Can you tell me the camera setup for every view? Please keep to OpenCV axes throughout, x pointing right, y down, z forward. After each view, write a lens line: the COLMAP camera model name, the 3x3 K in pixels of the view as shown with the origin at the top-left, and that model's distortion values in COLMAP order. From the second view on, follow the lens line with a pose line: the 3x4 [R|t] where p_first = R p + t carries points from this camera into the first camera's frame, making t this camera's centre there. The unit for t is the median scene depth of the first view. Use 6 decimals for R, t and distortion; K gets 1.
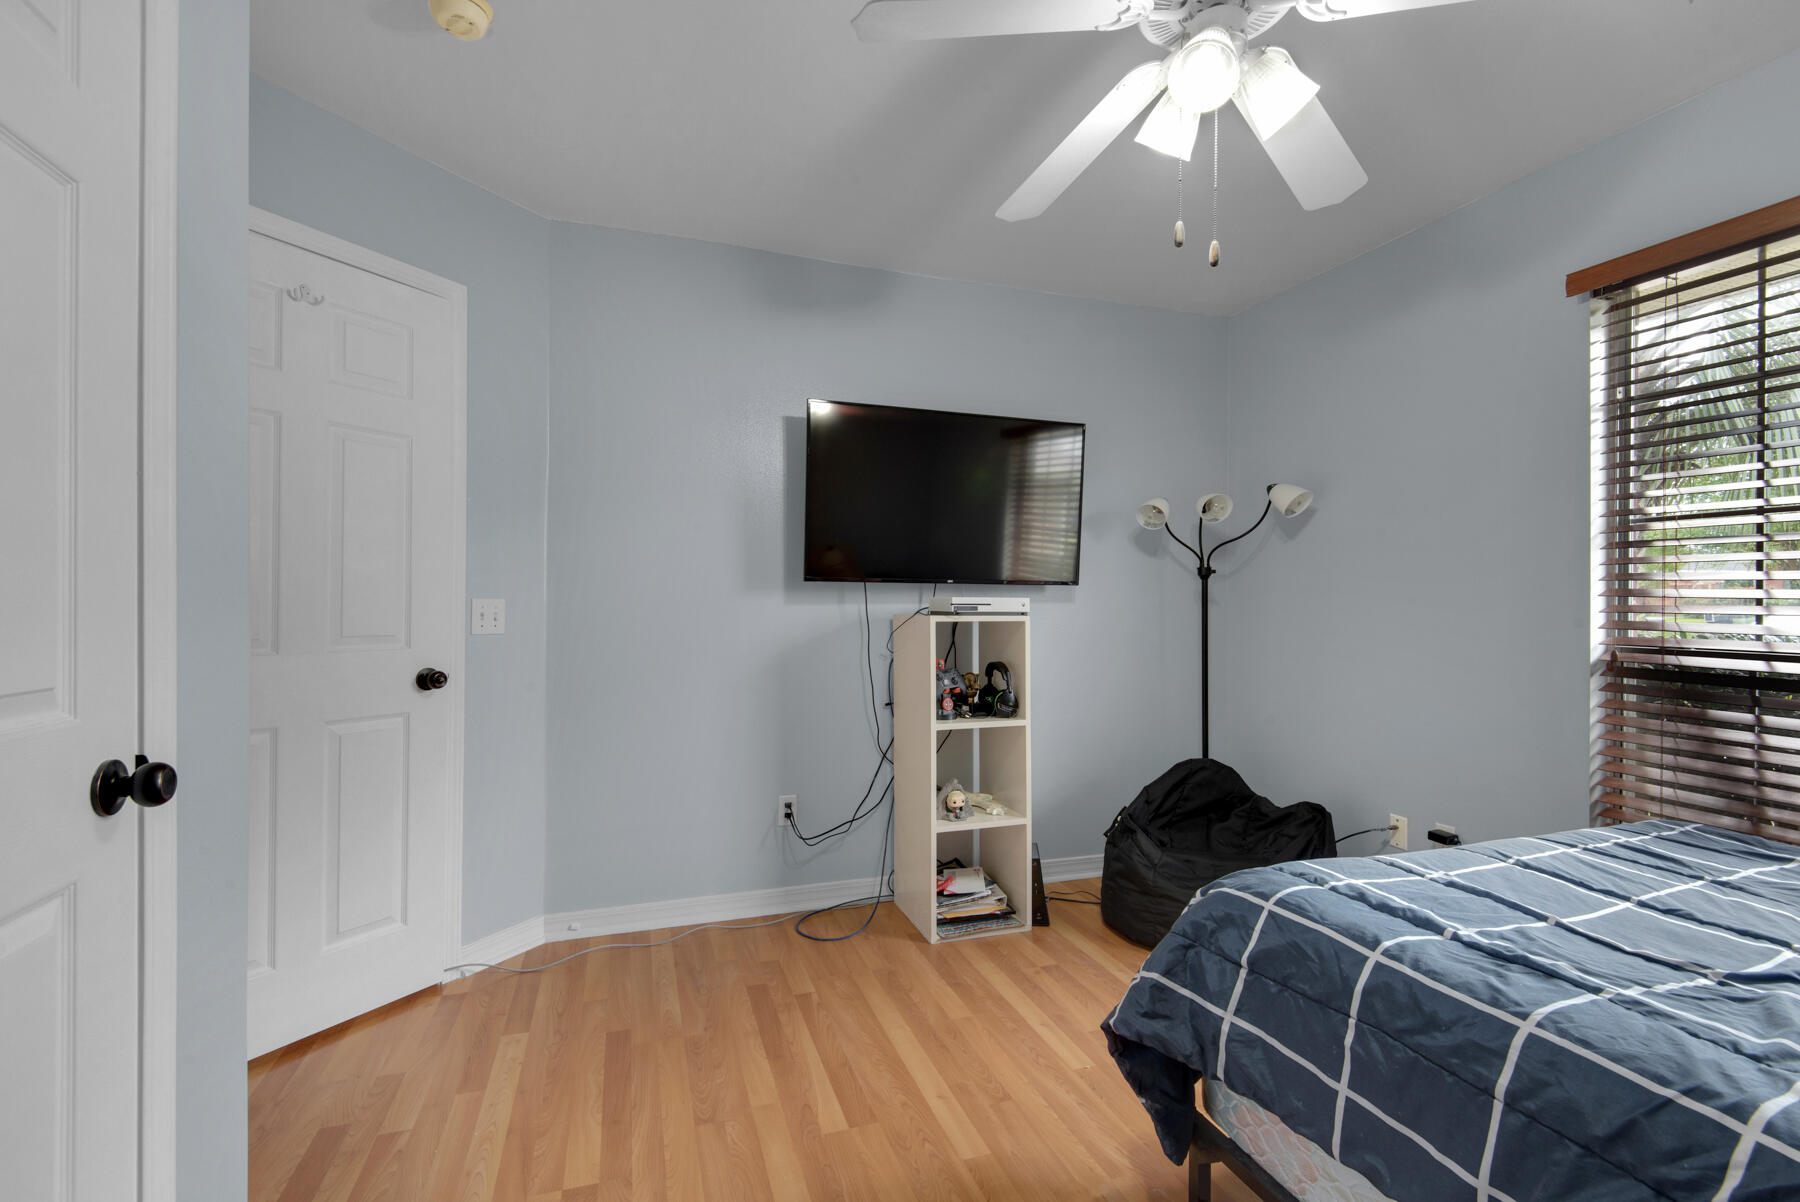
lens RADIAL K [[819.2, 0, 916.0], [0, 819.2, 598.3], [0, 0, 1]] dist [0.011956, -0.010586]
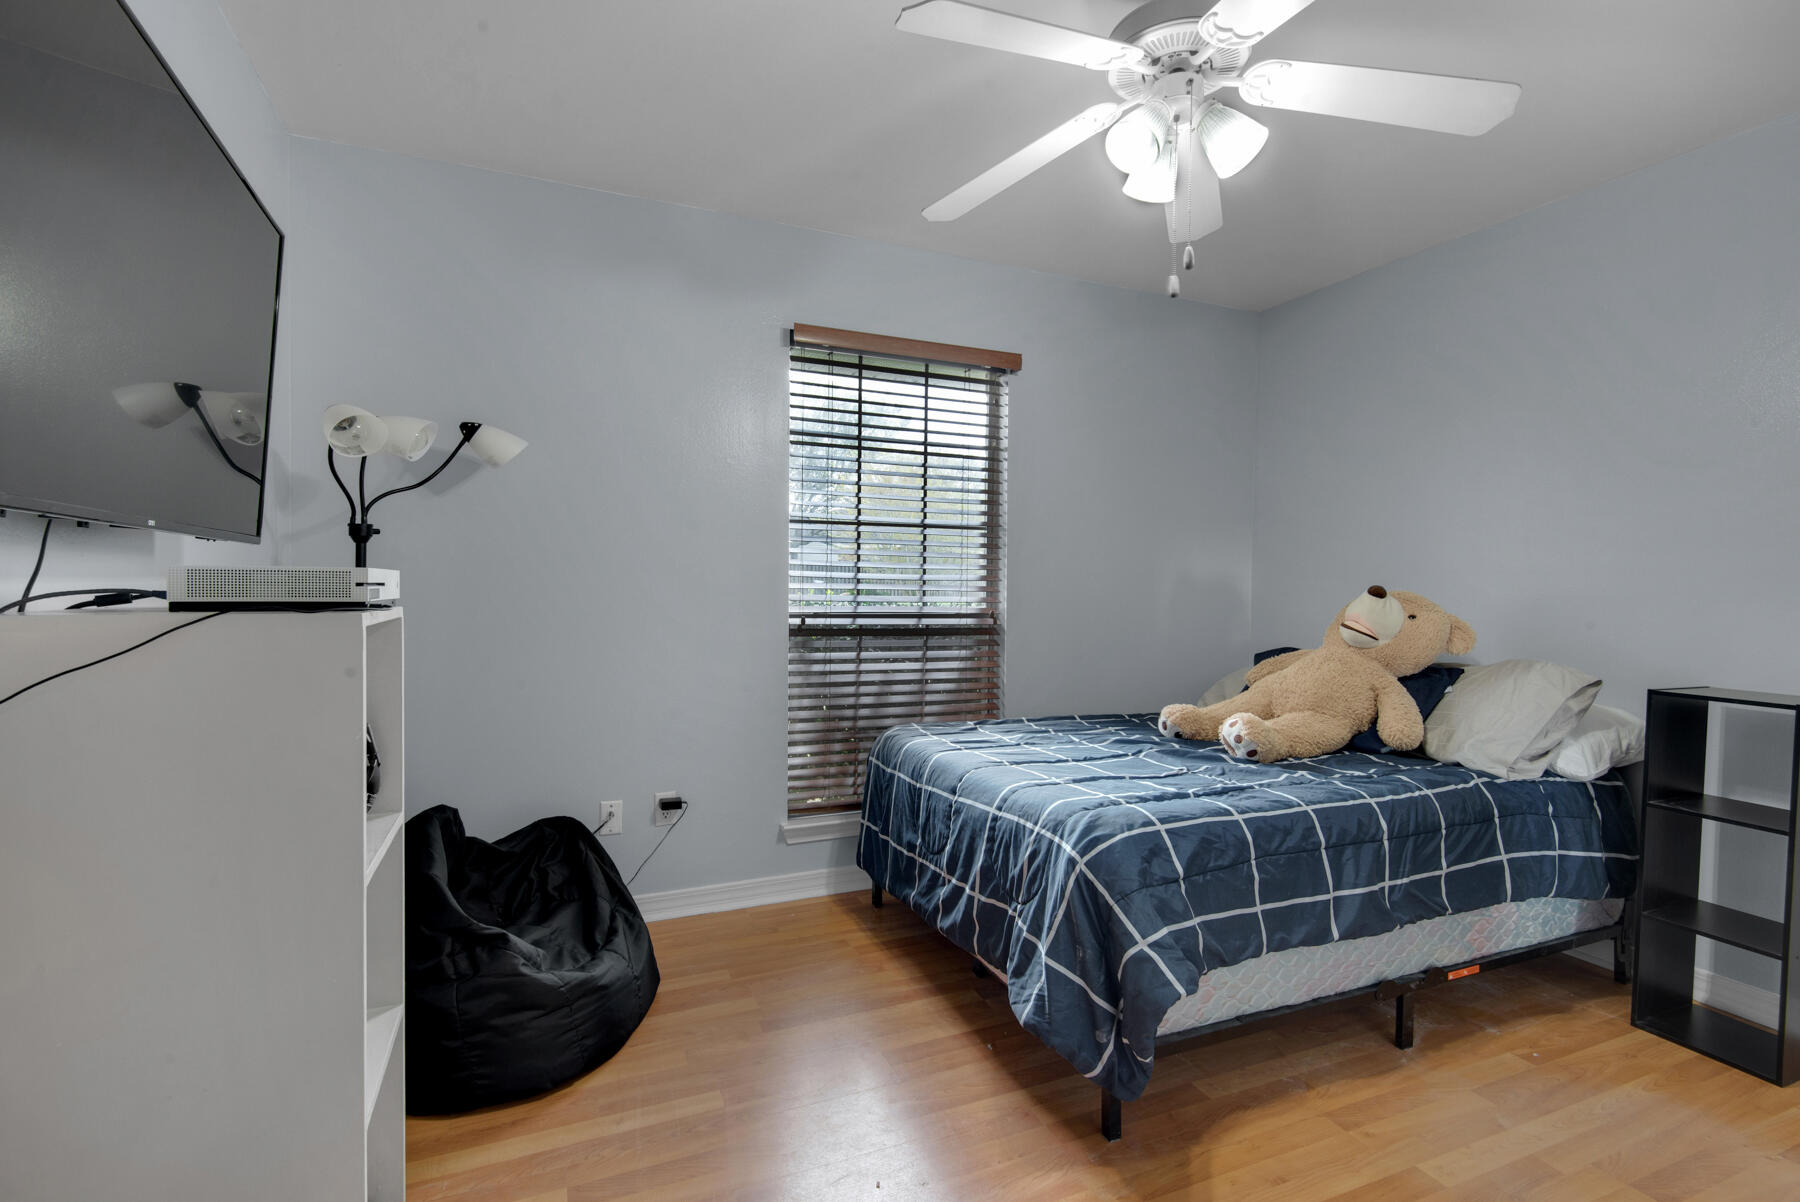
lens RADIAL K [[819.2, 0, 916.0], [0, 819.2, 598.3], [0, 0, 1]] dist [0.011956, -0.010586]
pose [[-0.053613, -0.027300, 0.998189, -0.566093], [-0.014656, 0.999540, 0.026550, -0.004307], [-0.998454, -0.013206, -0.053989, 1.025904]]
